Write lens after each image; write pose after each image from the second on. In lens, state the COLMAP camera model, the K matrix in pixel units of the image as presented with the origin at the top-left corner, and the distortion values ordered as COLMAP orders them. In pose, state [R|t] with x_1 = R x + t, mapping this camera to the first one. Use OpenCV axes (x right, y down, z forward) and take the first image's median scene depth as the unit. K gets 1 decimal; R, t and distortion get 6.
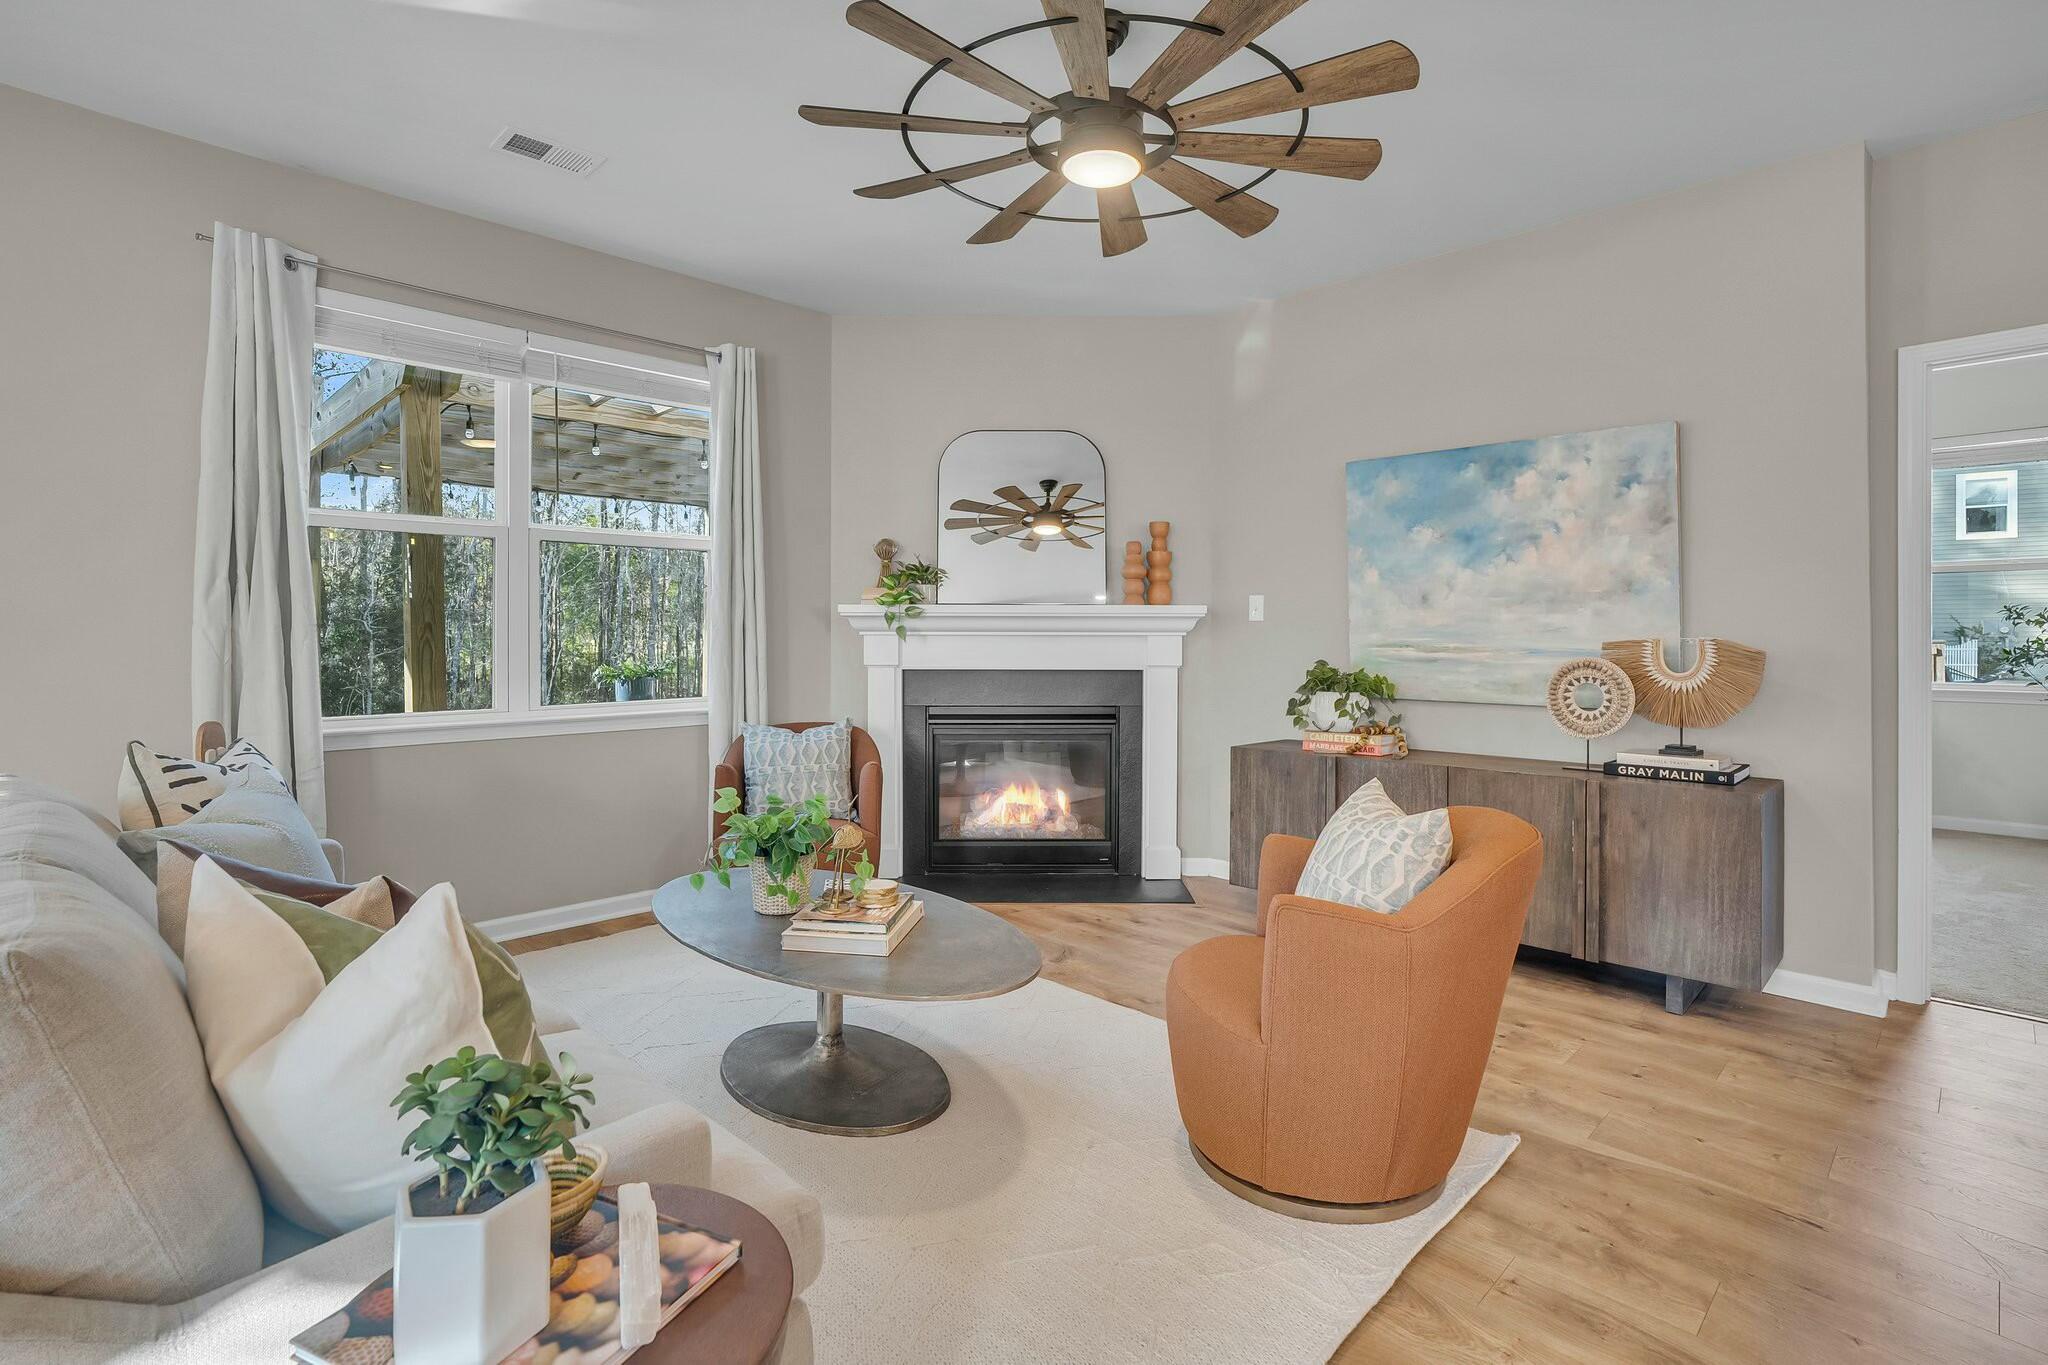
lens RADIAL K [[967.6, 0, 1057.2], [0, 967.6, 622.2], [0, 0, 1]] dist [-0.023723, 0.013836]
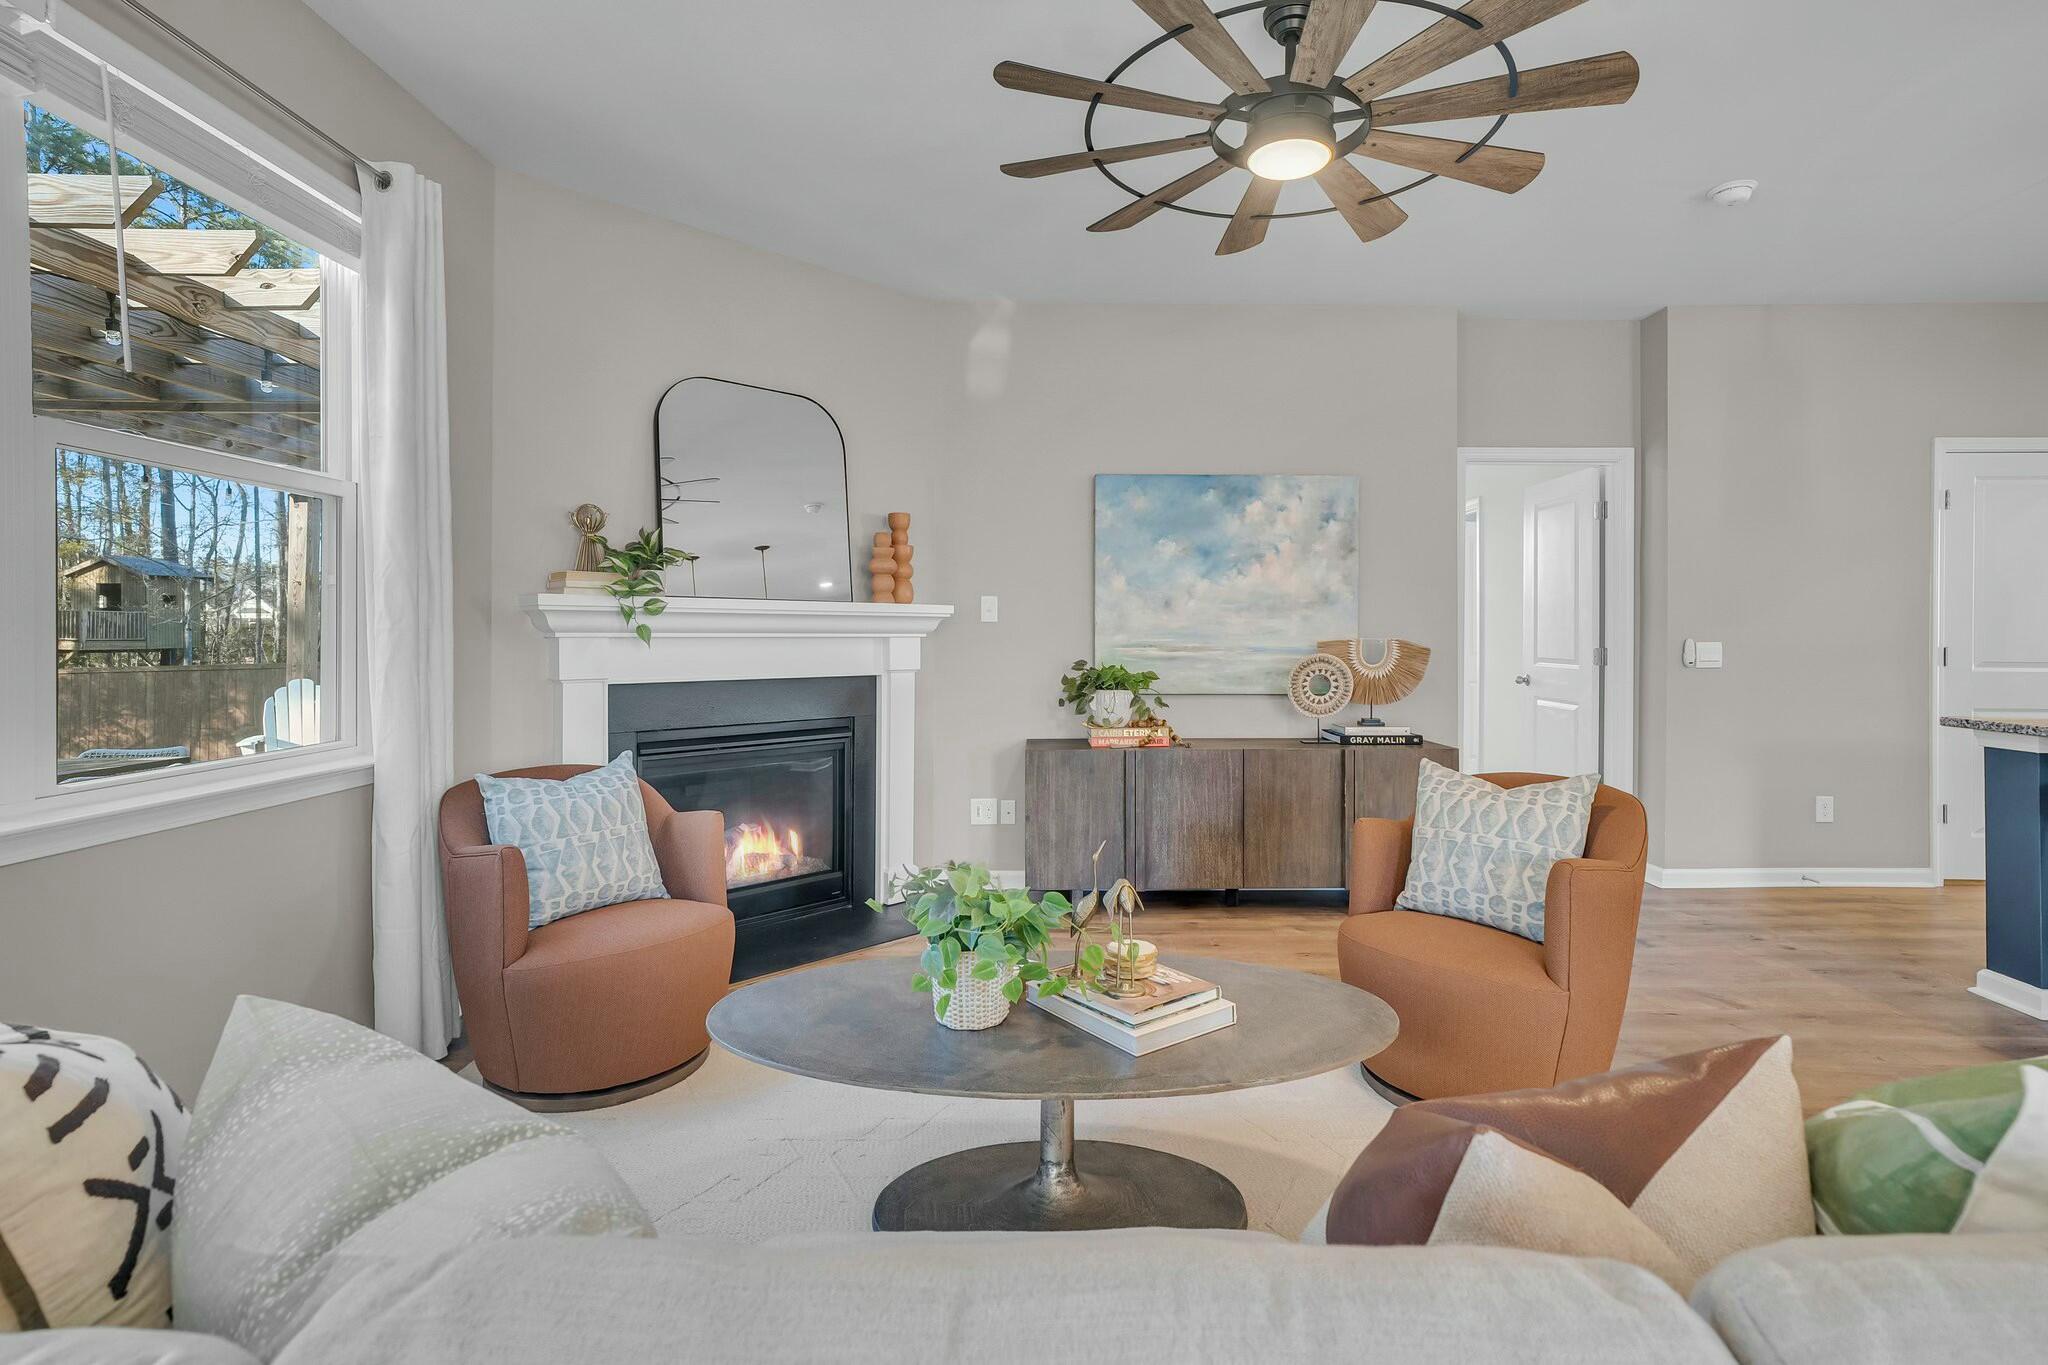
lens RADIAL K [[967.6, 0, 1052.5], [0, 967.6, 636.0], [0, 0, 1]] dist [-0.023723, 0.013836]
pose [[0.710212, -0.001324, 0.703987, -0.522601], [-0.008173, 0.999915, 0.010125, 0.002564], [-0.703941, -0.012945, 0.710141, 0.300001]]
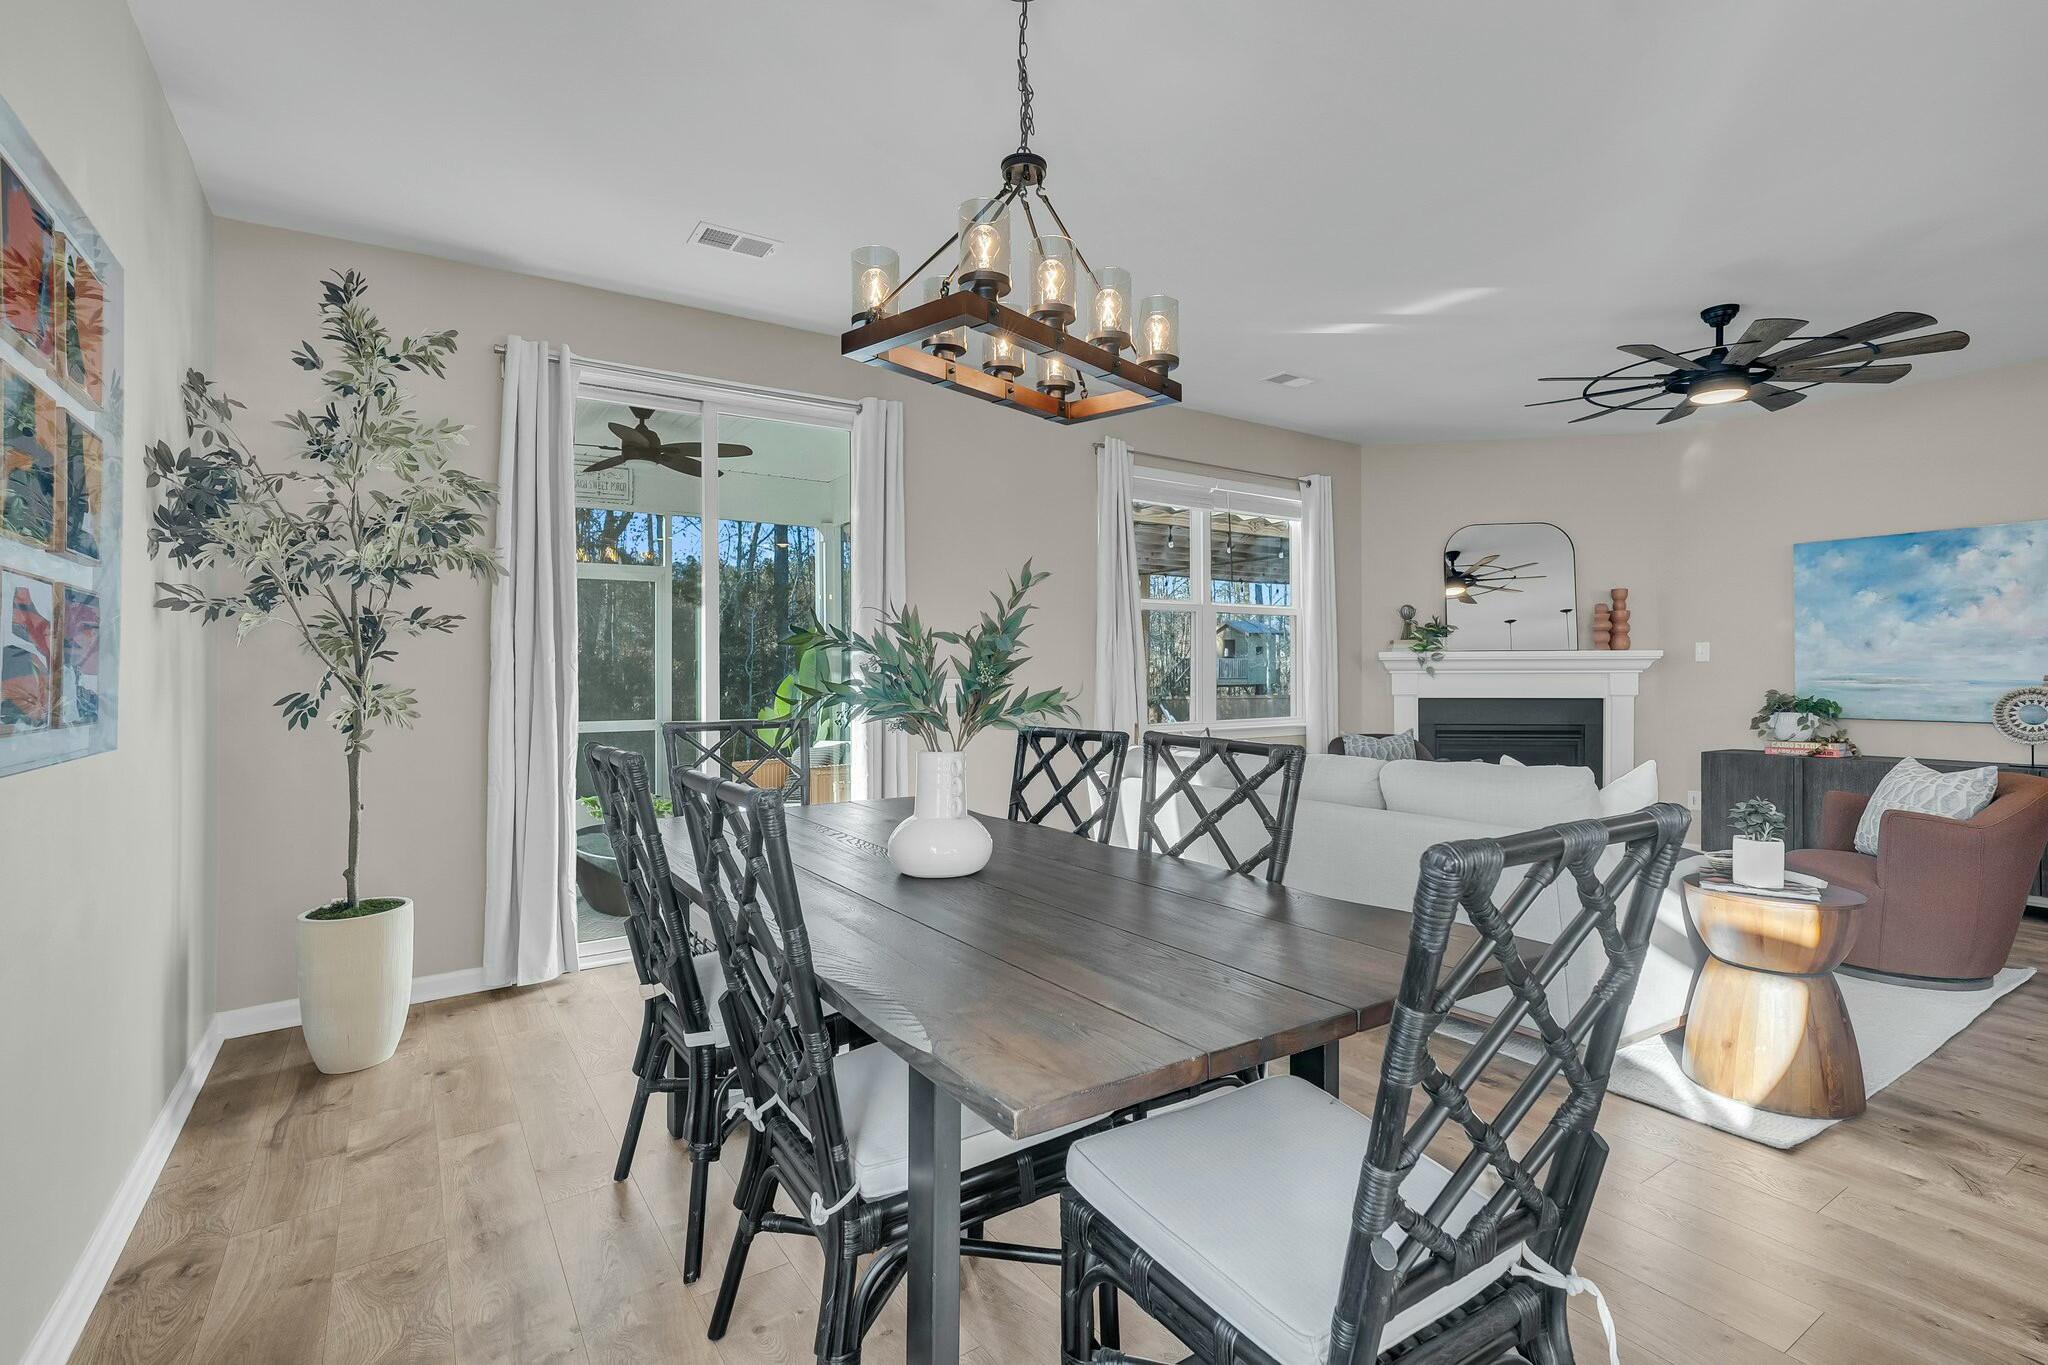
lens RADIAL K [[967.6, 0, 1016.8], [0, 967.6, 673.4], [0, 0, 1]] dist [-0.023723, 0.013836]
pose [[0.977385, -0.004768, -0.211415, -0.521083], [0.006776, 0.999939, 0.008776, -0.003447], [0.211360, -0.010010, 0.977357, -0.588428]]
